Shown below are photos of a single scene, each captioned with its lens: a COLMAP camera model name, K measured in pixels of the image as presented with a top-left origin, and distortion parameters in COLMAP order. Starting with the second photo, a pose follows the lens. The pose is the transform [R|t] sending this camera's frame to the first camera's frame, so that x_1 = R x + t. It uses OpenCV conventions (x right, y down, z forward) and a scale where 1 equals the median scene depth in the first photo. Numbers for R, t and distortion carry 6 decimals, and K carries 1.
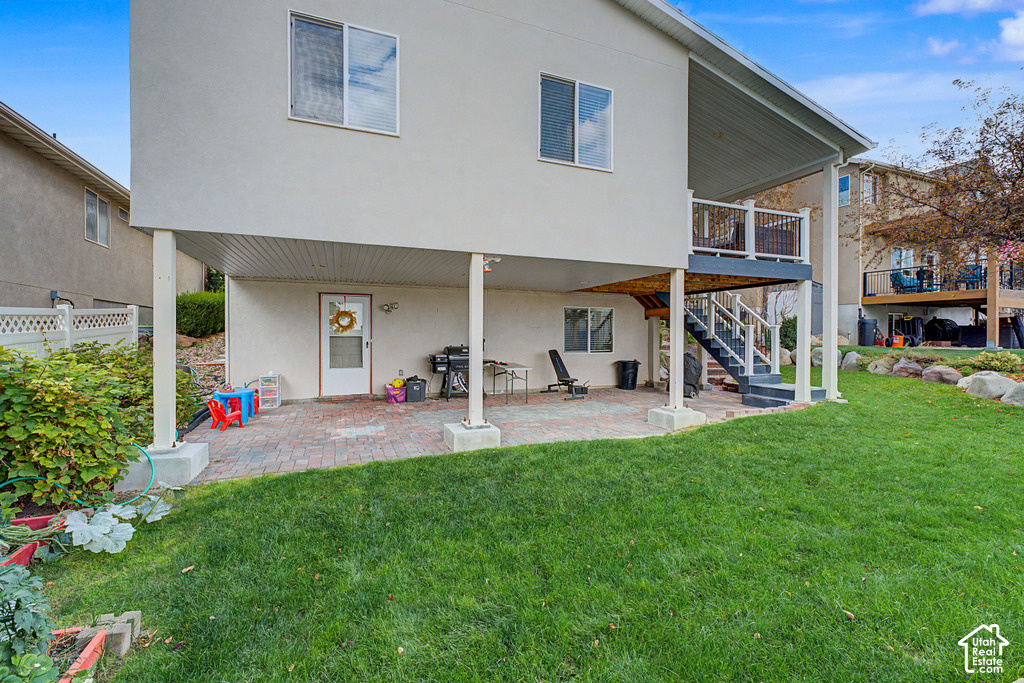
lens RADIAL K [[443.5, 0, 512.0], [0, 443.5, 341.5], [0, 0, 1]] dist [-0.000804, -0.000046]
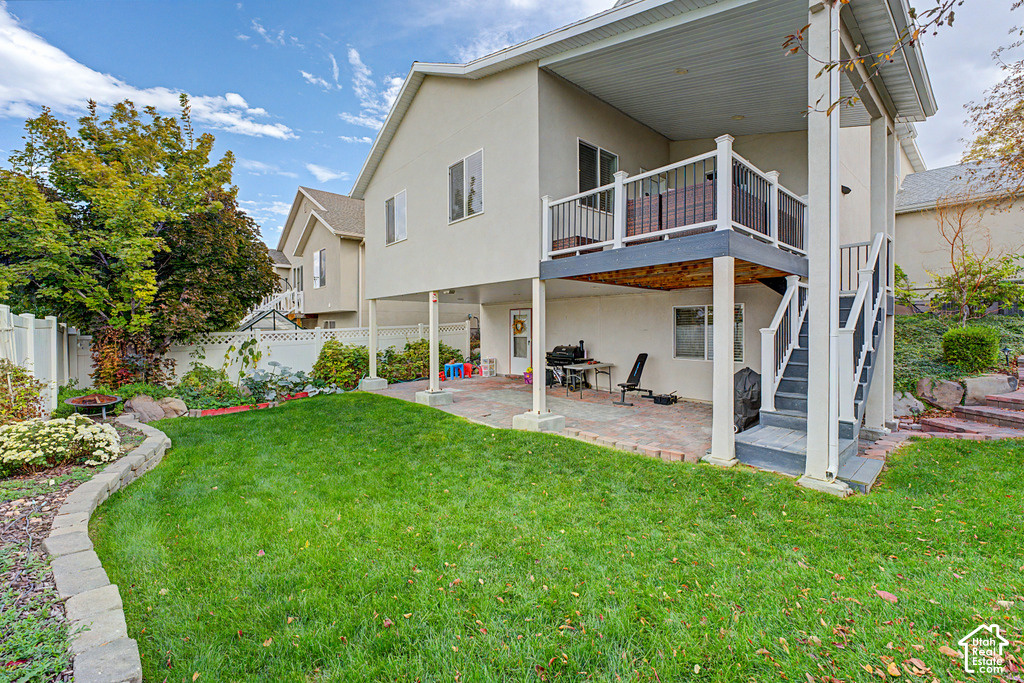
lens RADIAL K [[419.2, 0, 512.0], [0, 419.2, 341.5], [0, 0, 1]] dist [0.000671, 0.000136]
pose [[0.341529, 0.024574, -0.939550, 1.241139], [-0.011826, 0.999691, 0.021849, -0.033956], [0.939797, 0.003649, 0.341714, 0.593006]]
